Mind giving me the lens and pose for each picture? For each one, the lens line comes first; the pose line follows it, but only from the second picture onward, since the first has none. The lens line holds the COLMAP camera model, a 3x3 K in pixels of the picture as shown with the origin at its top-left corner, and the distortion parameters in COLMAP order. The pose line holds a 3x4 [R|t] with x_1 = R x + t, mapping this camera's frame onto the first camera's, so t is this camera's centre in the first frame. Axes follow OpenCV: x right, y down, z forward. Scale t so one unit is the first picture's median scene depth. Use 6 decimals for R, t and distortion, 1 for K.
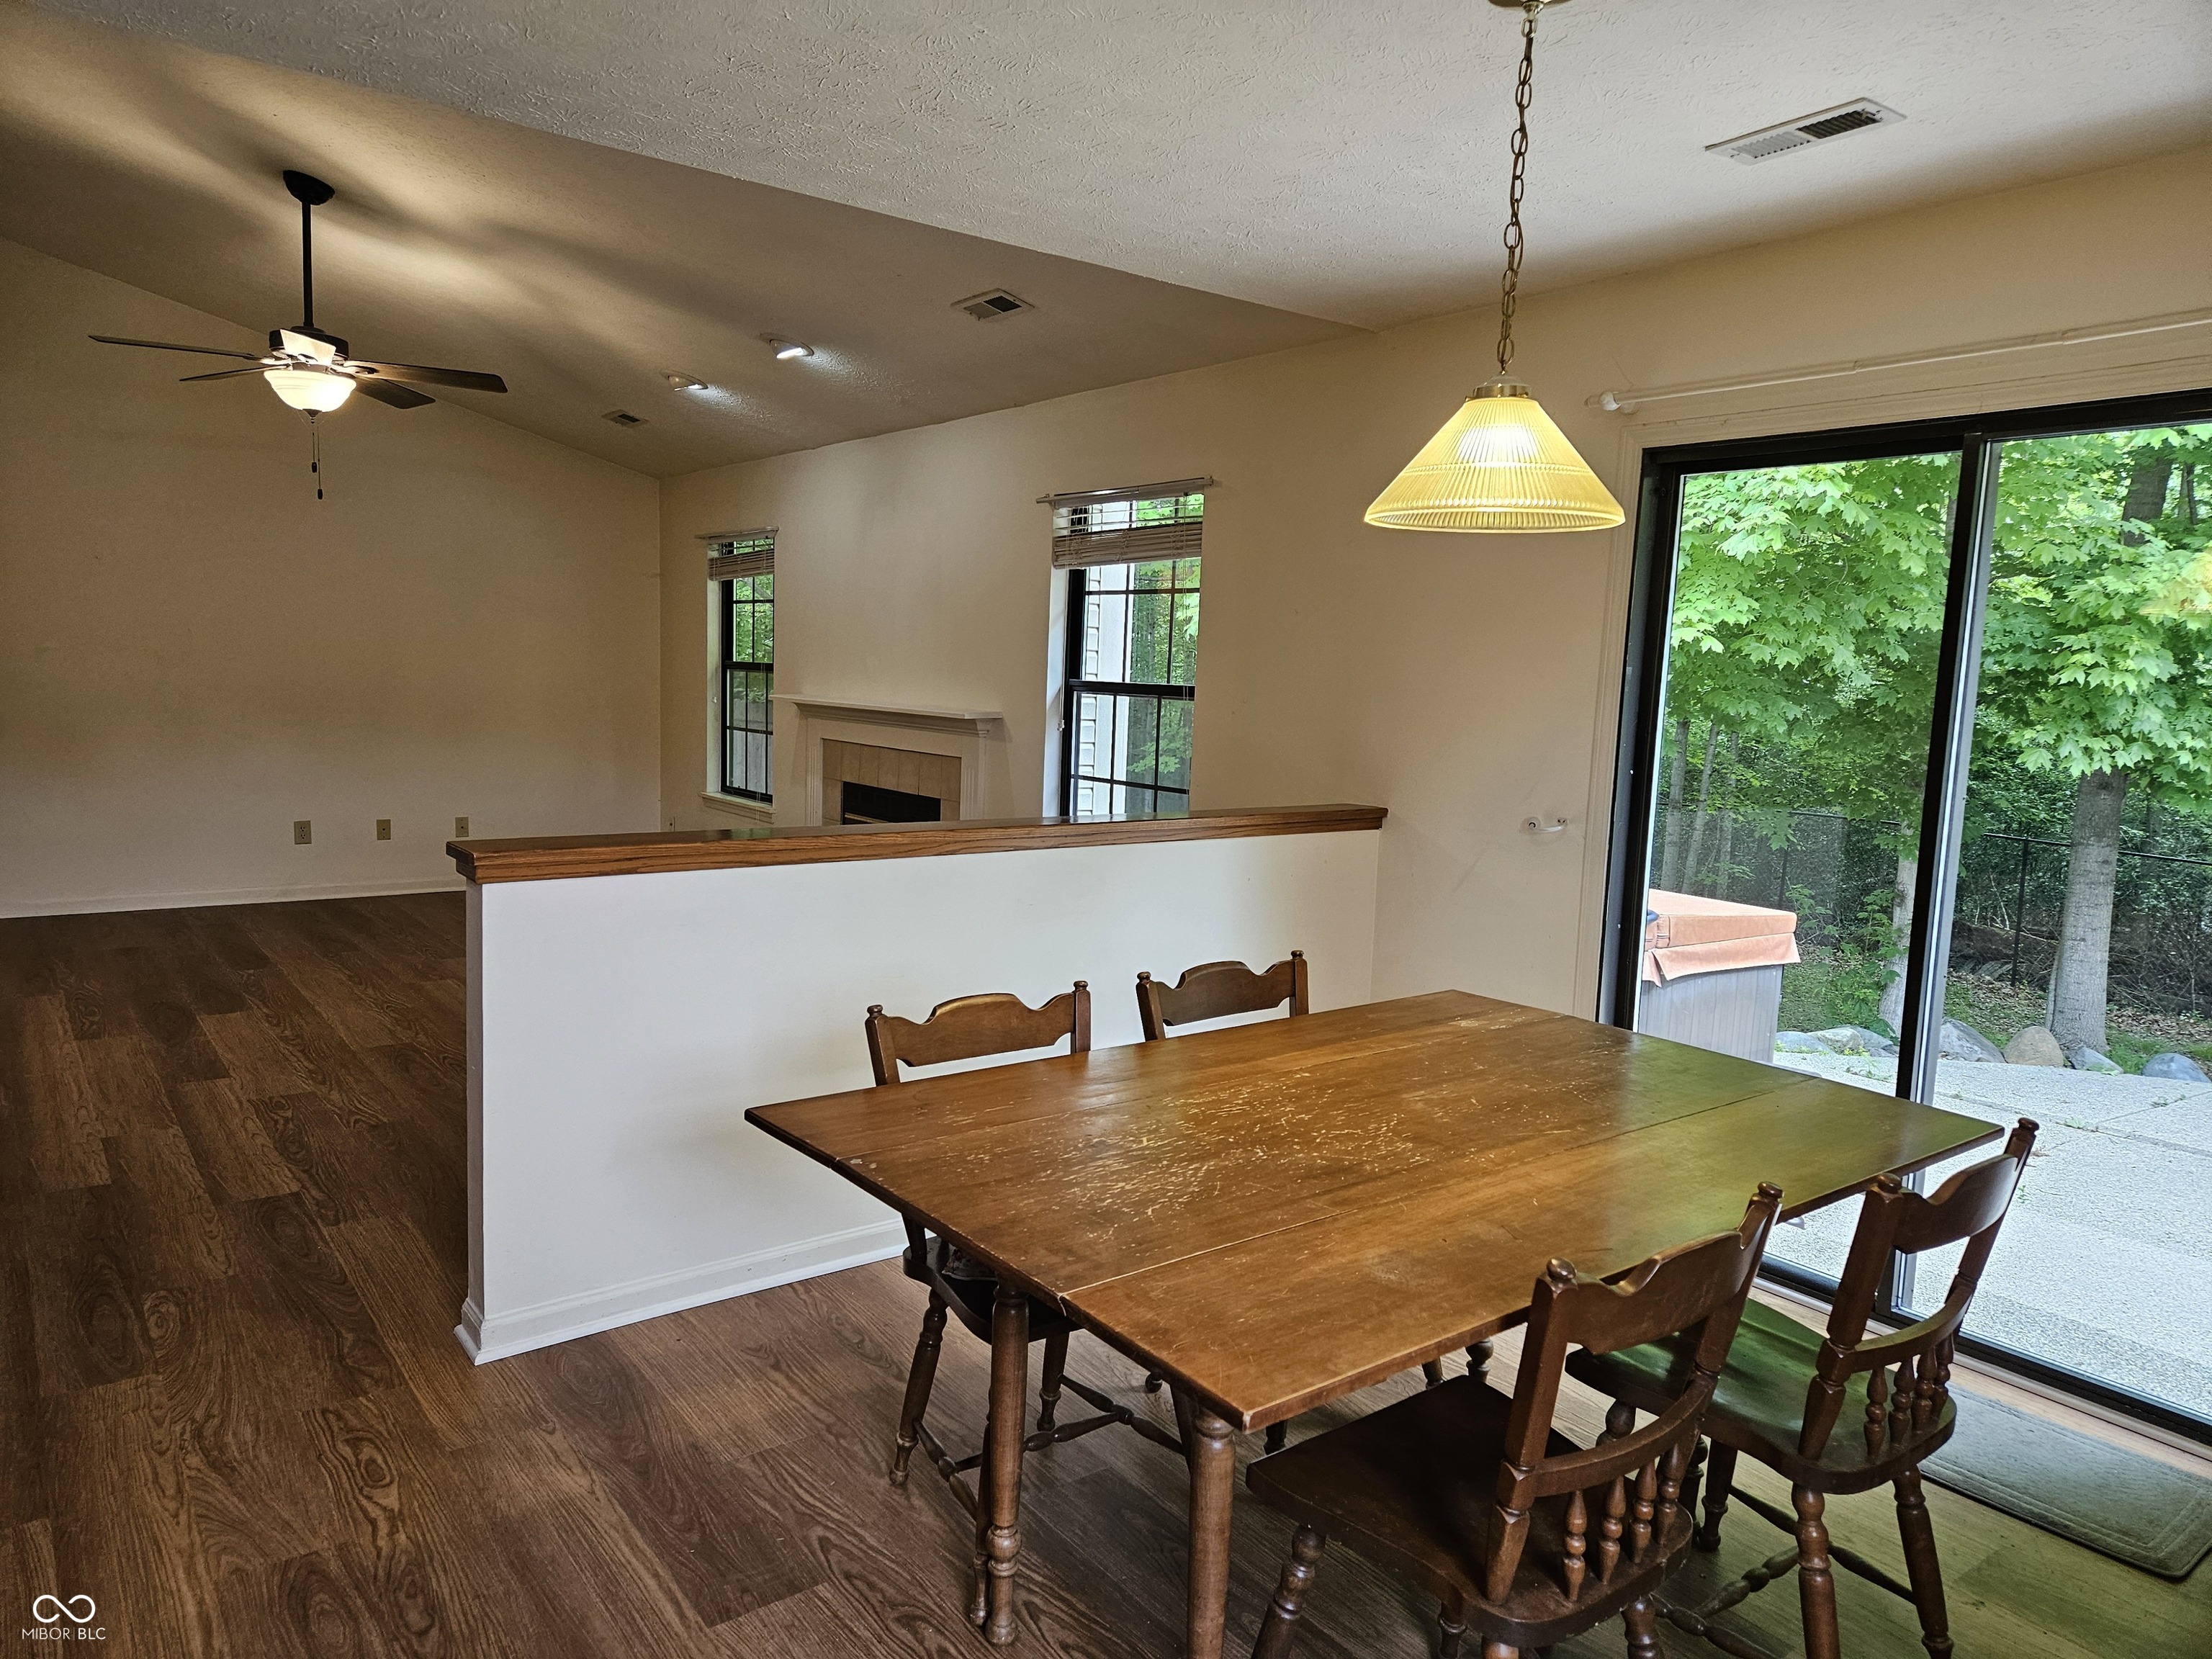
lens RADIAL K [[1462.3, 0, 1092.6], [0, 1462.3, 836.0], [0, 0, 1]] dist [0.092515, -0.078166]
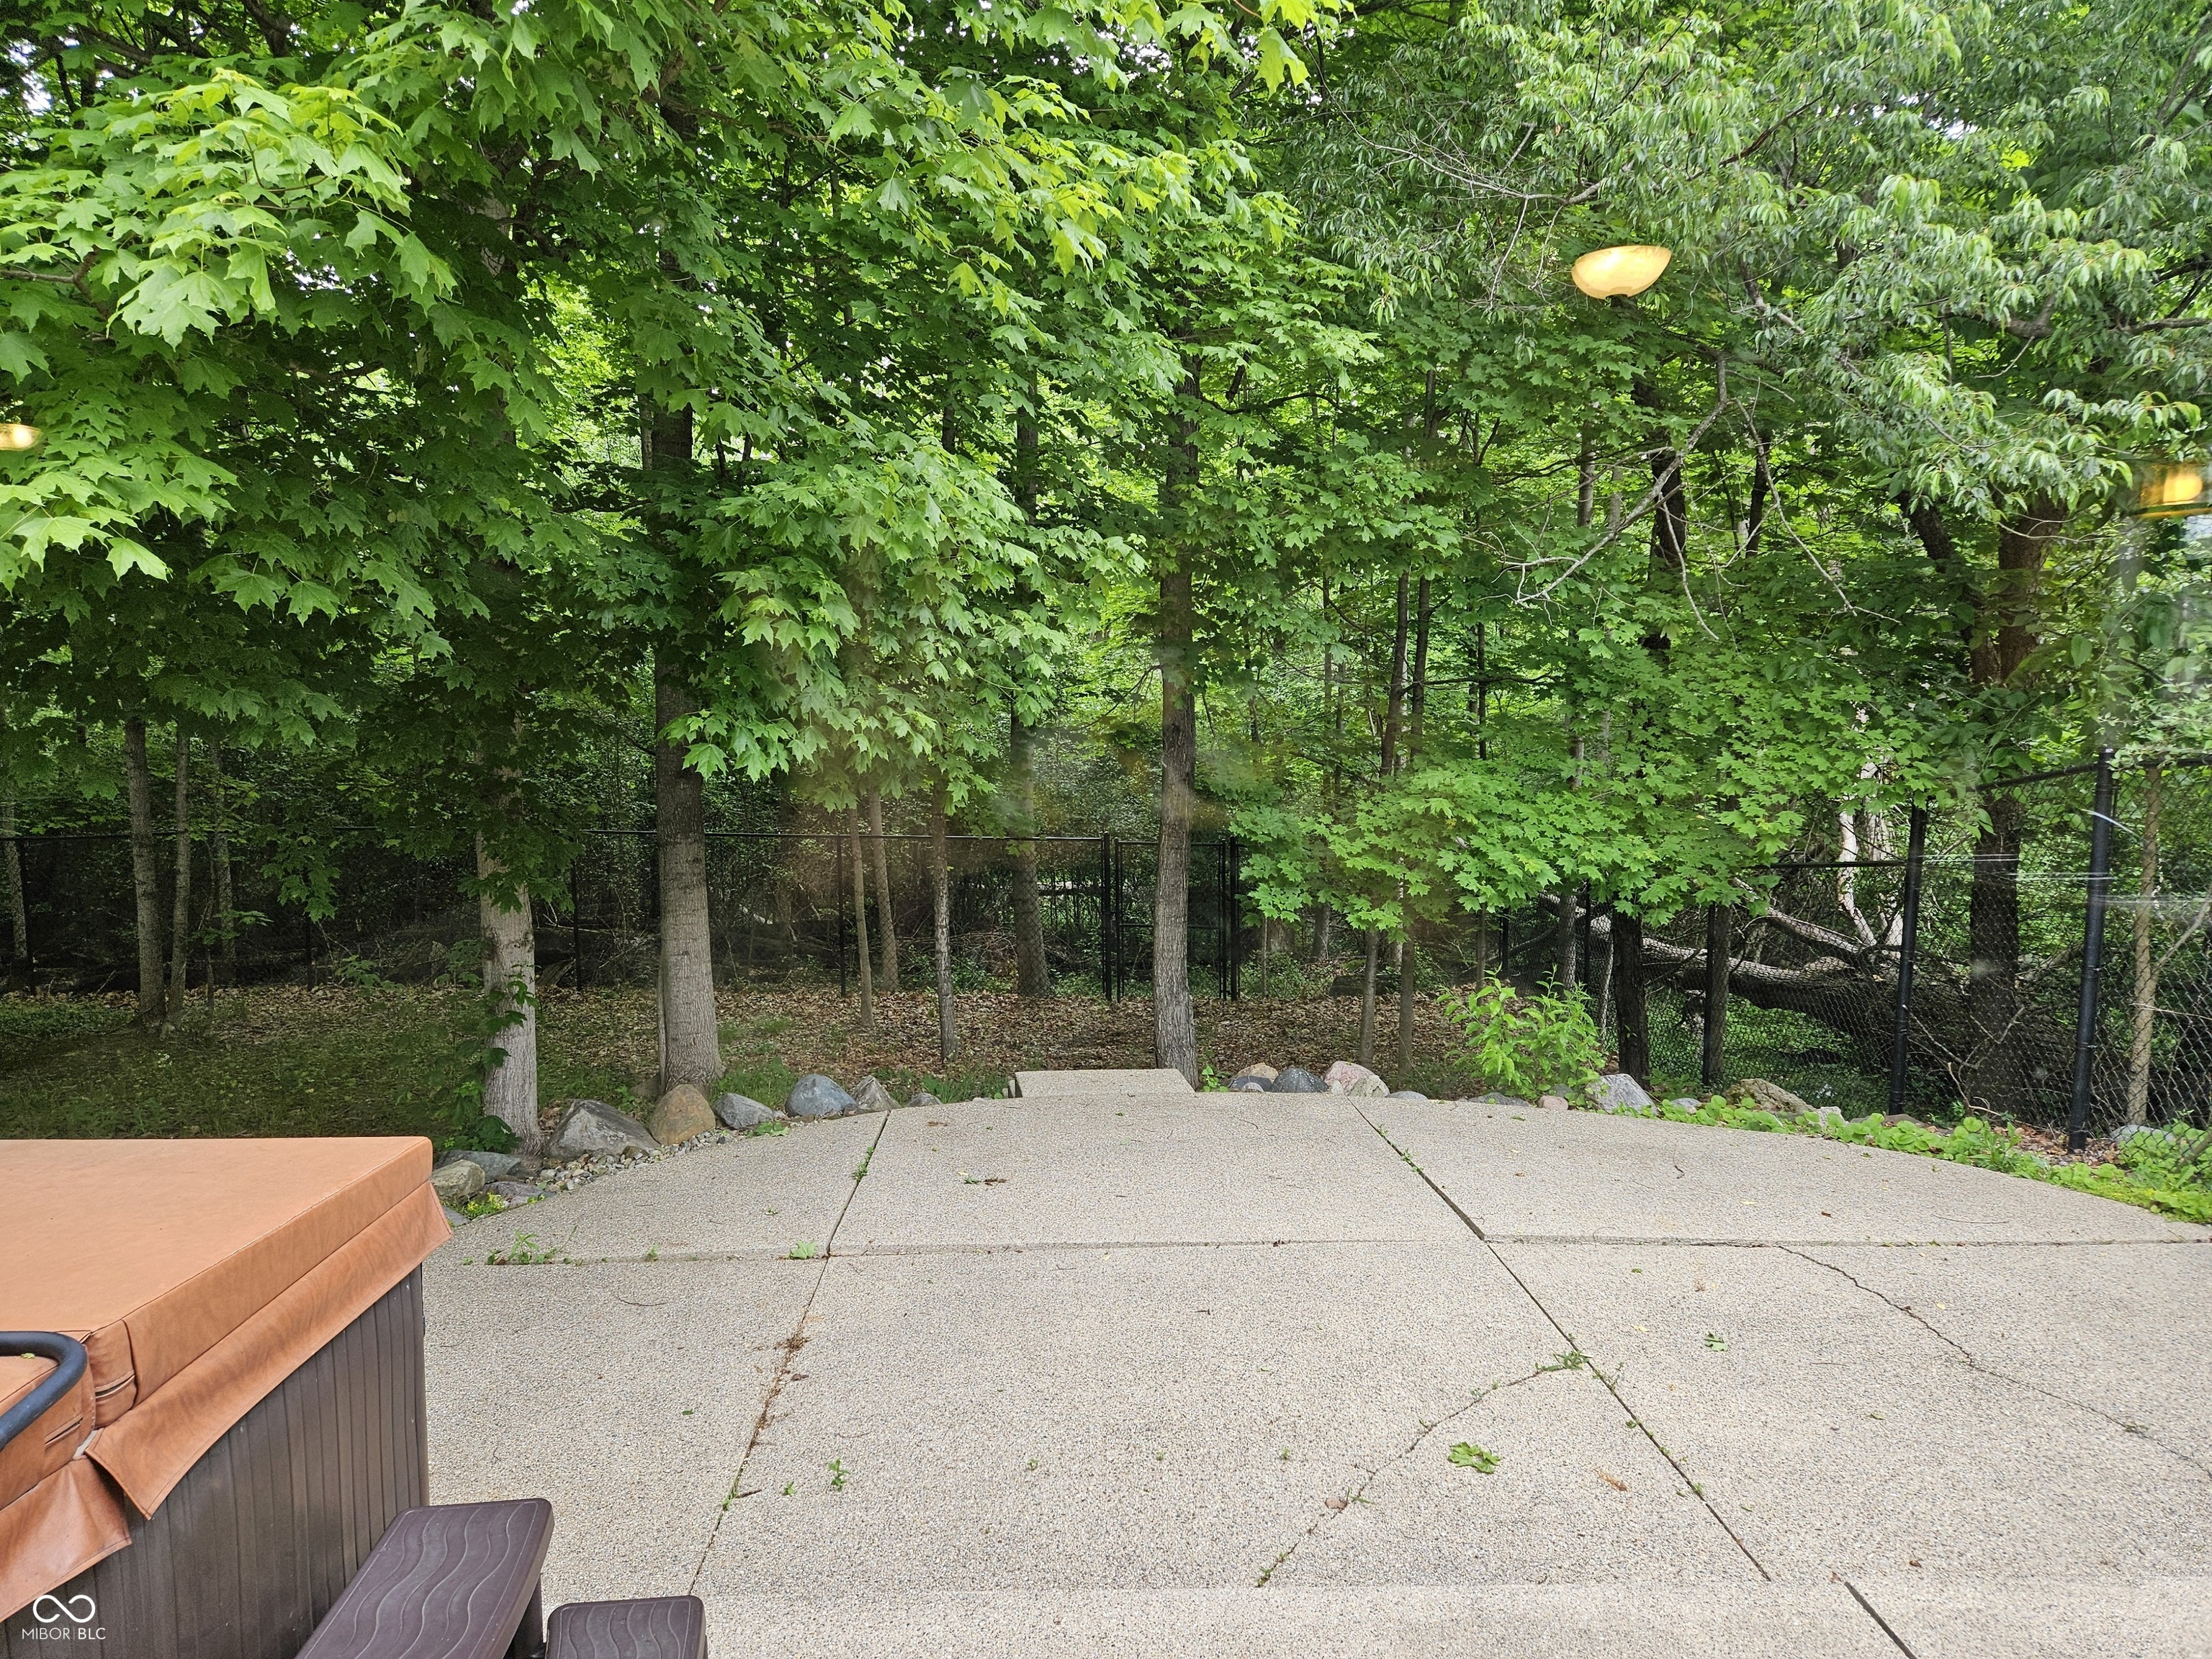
lens RADIAL K [[1462.3, 0, 1092.6], [0, 1462.3, 836.0], [0, 0, 1]] dist [0.092515, -0.078166]
pose [[0.587408, -0.127102, 0.799248, 0.222370], [0.121032, 0.990280, 0.068528, -0.046981], [-0.800189, 0.056481, 0.597082, 0.523886]]
